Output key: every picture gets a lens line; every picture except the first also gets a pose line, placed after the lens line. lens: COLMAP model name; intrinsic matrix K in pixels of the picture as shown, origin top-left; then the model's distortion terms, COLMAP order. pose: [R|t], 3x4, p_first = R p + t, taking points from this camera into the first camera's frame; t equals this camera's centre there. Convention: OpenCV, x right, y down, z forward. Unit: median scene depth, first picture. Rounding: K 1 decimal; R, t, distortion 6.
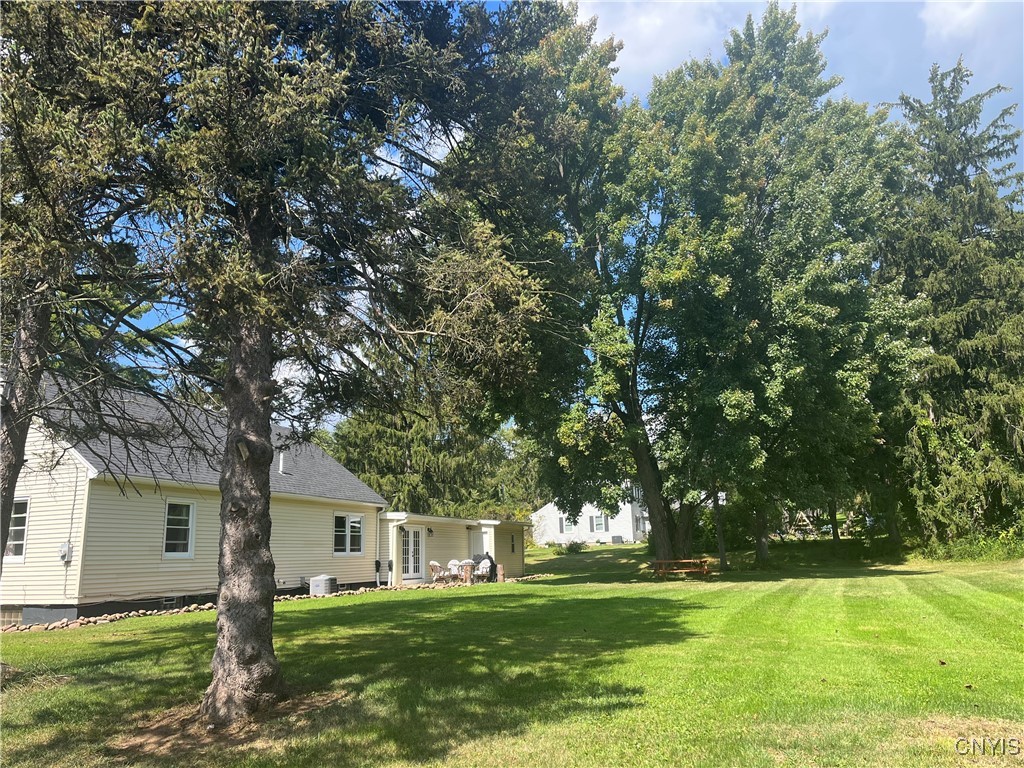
lens RADIAL K [[772.4, 0, 512.0], [0, 772.4, 384.0], [0, 0, 1]] dist [0.082740, -0.100768]
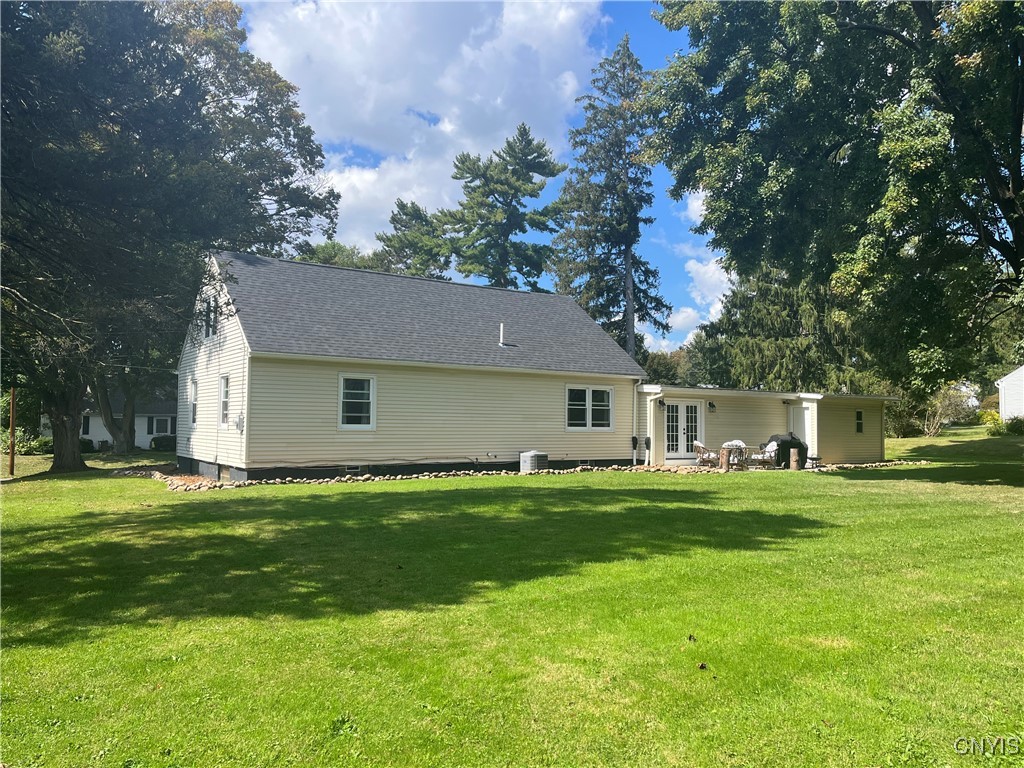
lens RADIAL K [[772.4, 0, 512.0], [0, 772.4, 384.0], [0, 0, 1]] dist [0.082740, -0.100768]
pose [[0.811710, 0.005701, -0.584033, 0.252158], [0.096545, 0.984887, 0.143796, 0.024347], [0.576026, -0.173106, 0.798892, 0.220779]]
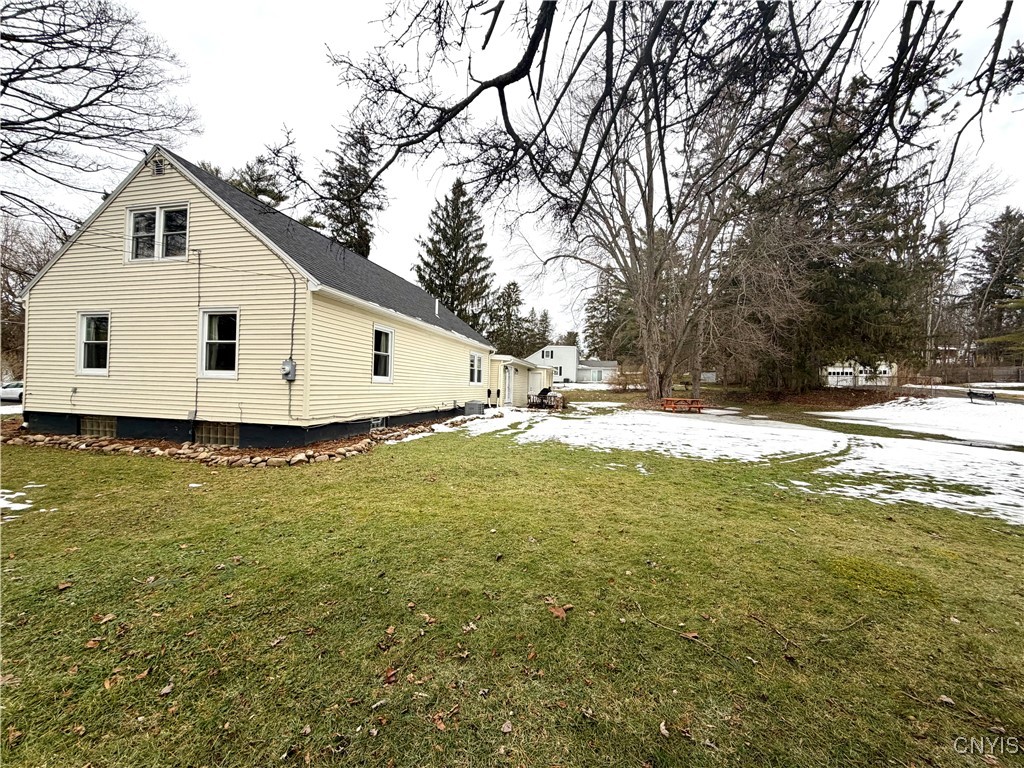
lens RADIAL K [[409.1, 0, 510.8], [0, 409.1, 384.9], [0, 0, 1]] dist [0.001514, 0.000161]
pose [[0.991510, 0.053681, 0.118431, -0.233988], [-0.077964, 0.974355, 0.211077, 0.070111], [-0.104063, -0.218518, 0.970268, 0.324341]]
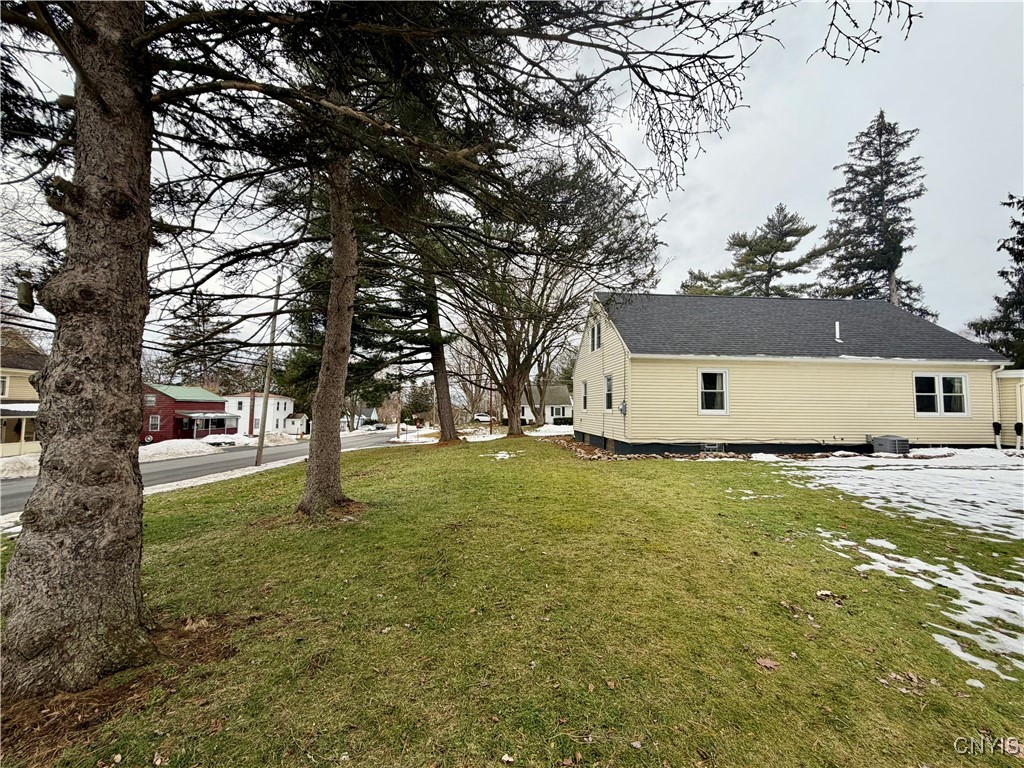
lens RADIAL K [[409.1, 0, 510.8], [0, 409.1, 384.9], [0, 0, 1]] dist [0.001514, 0.000161]
pose [[0.410292, -0.023031, -0.911663, 0.035916], [0.181279, 0.981791, 0.056781, 0.055724], [0.893755, -0.188563, 0.406996, 0.318851]]
